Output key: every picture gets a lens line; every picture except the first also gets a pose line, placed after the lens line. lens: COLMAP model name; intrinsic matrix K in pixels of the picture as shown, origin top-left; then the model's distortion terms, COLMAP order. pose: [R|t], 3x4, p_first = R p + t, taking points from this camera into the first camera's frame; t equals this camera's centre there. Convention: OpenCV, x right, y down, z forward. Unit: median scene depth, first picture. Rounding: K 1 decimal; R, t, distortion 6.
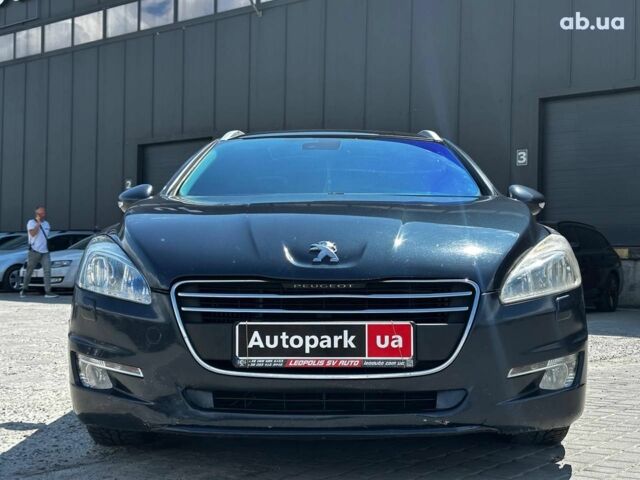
lens RADIAL K [[885.1, 0, 320.0], [0, 885.1, 240.0], [0, 0, 1]] dist [0.192176, -0.350850]
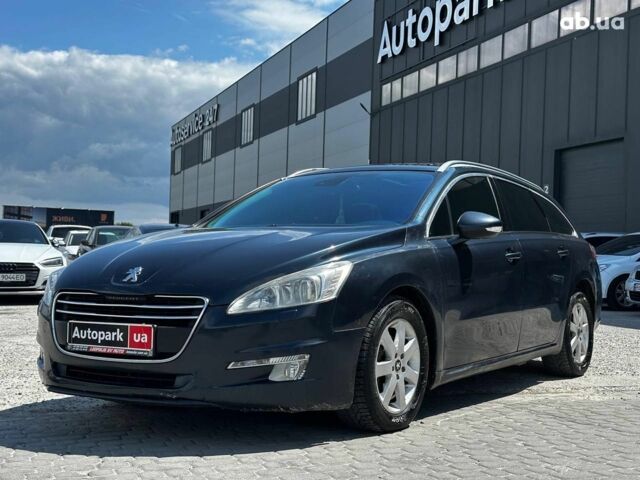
lens RADIAL K [[885.1, 0, 320.0], [0, 885.1, 240.0], [0, 0, 1]] dist [0.192176, -0.350850]
pose [[0.848214, -0.004340, -0.529637, 1.101166], [0.004578, 0.999989, -0.000862, -0.043365], [0.529635, -0.001694, 0.848224, -0.084853]]
